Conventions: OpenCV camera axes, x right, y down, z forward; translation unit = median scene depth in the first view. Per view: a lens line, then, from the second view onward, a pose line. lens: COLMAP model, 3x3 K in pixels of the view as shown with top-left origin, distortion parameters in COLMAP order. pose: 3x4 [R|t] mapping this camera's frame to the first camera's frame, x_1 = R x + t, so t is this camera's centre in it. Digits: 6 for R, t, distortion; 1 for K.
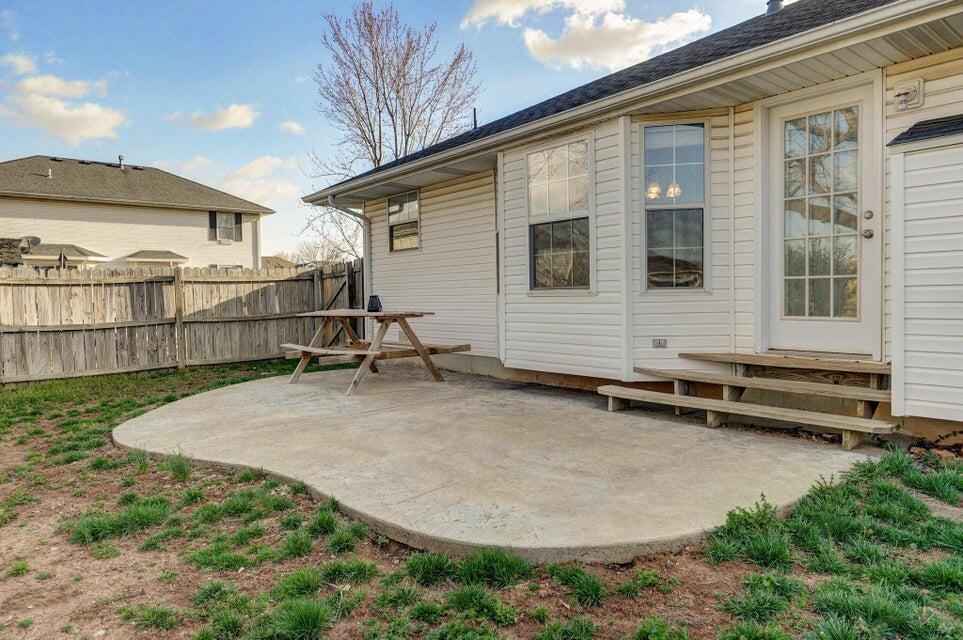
lens RADIAL K [[615.1, 0, 479.3], [0, 615.1, 315.5], [0, 0, 1]] dist [0.004503, -0.001819]
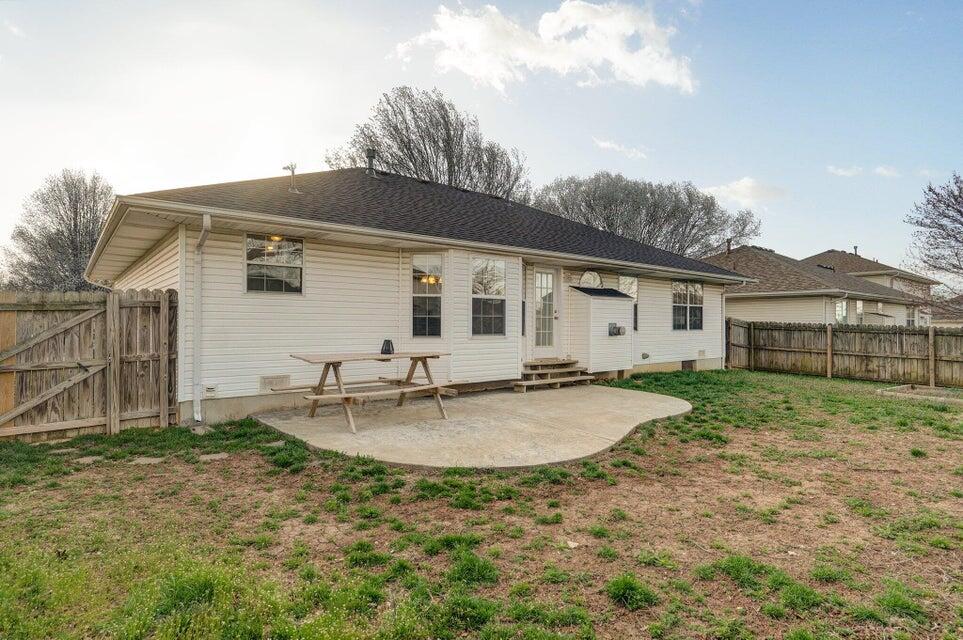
lens RADIAL K [[521.0, 0, 476.3], [0, 521.0, 320.3], [0, 0, 1]] dist [-0.006733, 0.000903]
pose [[0.006666, 0.025431, 0.999654, -1.697064], [0.030871, 0.999195, -0.025625, -0.058507], [-0.999501, 0.031031, 0.005876, 1.213281]]
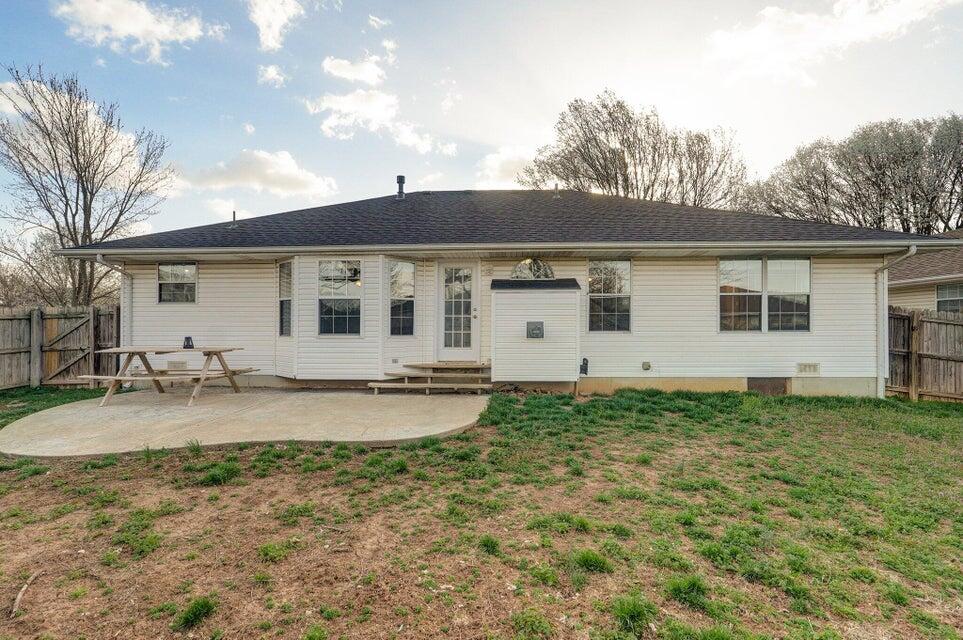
lens RADIAL K [[421.4, 0, 481.9], [0, 421.4, 324.8], [0, 0, 1]] dist [-0.013541, 0.000205]
pose [[0.682598, 0.017084, 0.730594, -0.616190], [0.013497, 0.999261, -0.035977, -0.025557], [-0.730669, 0.034418, 0.681863, -0.248713]]
